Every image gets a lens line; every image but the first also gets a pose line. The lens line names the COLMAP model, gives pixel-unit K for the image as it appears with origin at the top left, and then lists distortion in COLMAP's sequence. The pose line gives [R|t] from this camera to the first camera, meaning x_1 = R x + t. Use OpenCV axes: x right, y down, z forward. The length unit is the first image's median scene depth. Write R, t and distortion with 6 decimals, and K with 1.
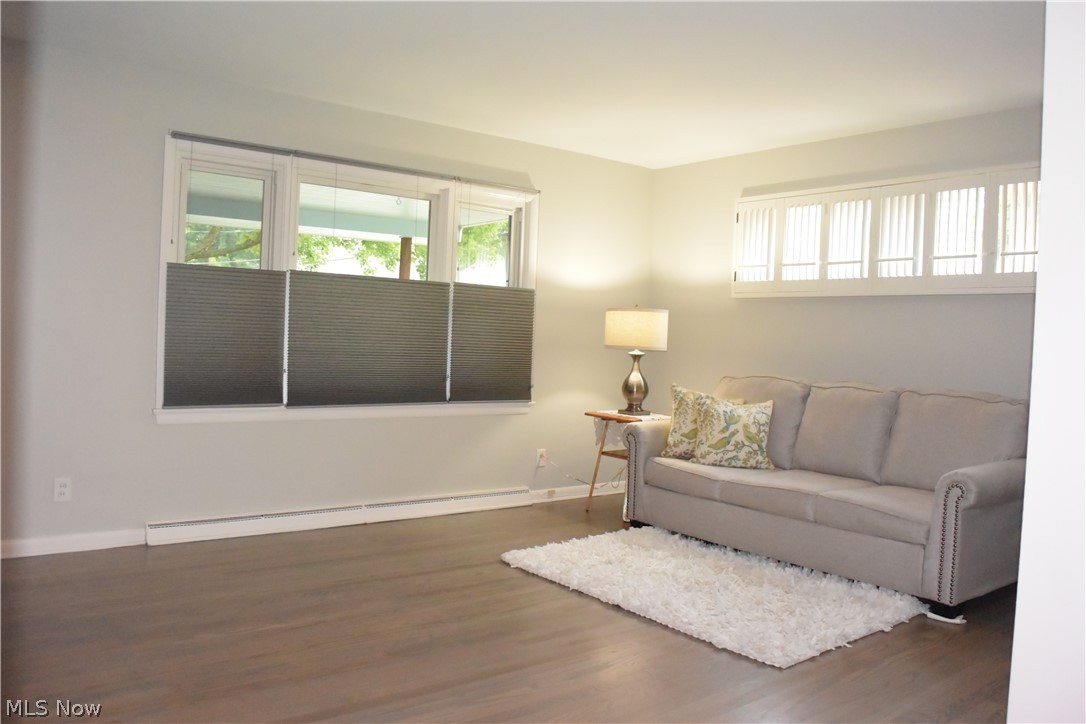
lens RADIAL K [[848.8, 0, 551.0], [0, 848.8, 364.9], [0, 0, 1]] dist [-0.131495, 0.071467]
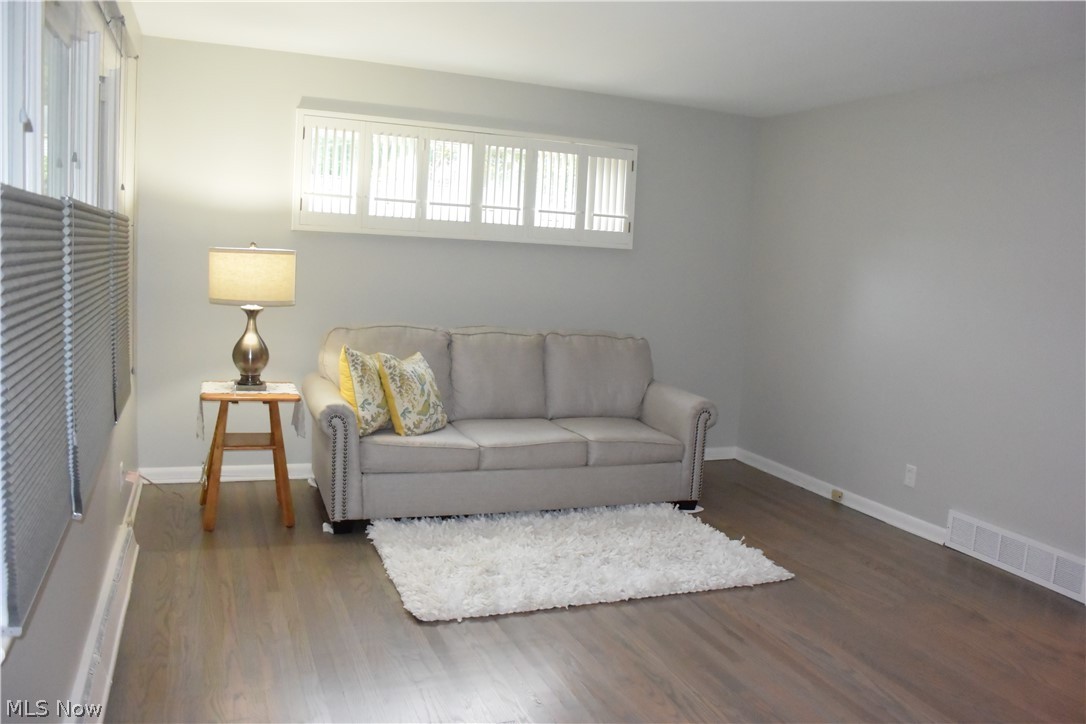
lens RADIAL K [[848.8, 0, 543.2], [0, 848.8, 366.8], [0, 0, 1]] dist [-0.131495, 0.071467]
pose [[0.282084, -0.140296, 0.949076, -0.615215], [-0.014797, 0.988496, 0.150521, -0.088562], [-0.959276, -0.056503, 0.276763, 0.632377]]
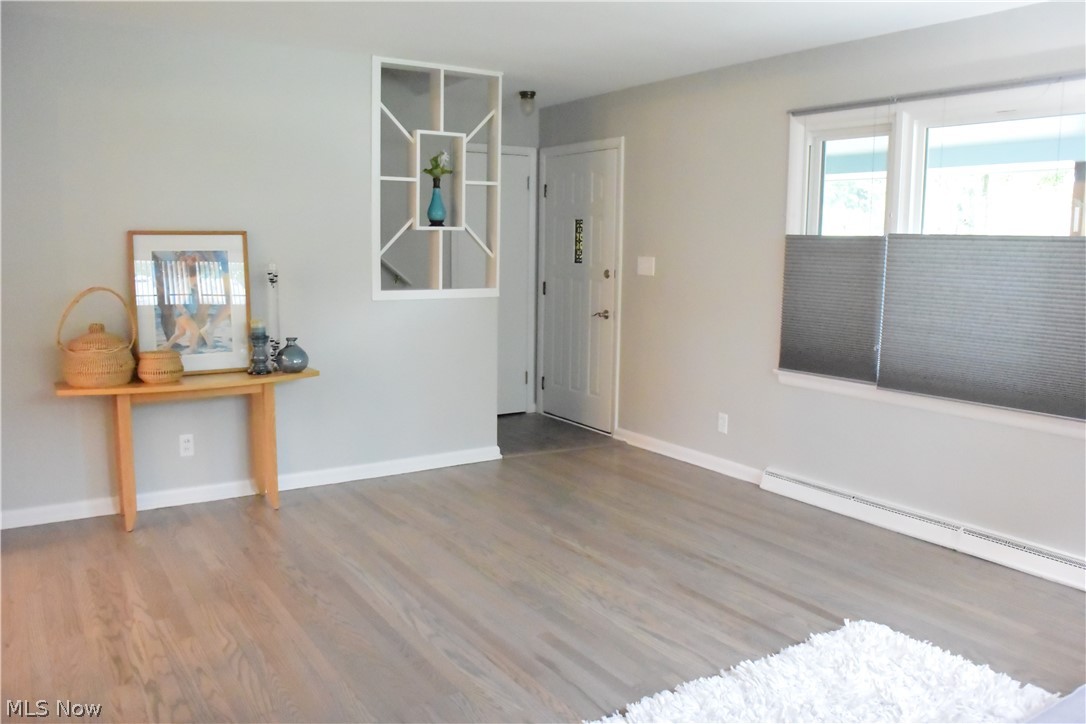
lens RADIAL K [[848.8, 0, 548.5], [0, 848.8, 361.2], [0, 0, 1]] dist [-0.131495, 0.071467]
pose [[-0.085468, 0.101013, -0.991207, 0.582705], [-0.043405, 0.993525, 0.104992, -0.054657], [0.995395, 0.051997, -0.080531, 0.695075]]
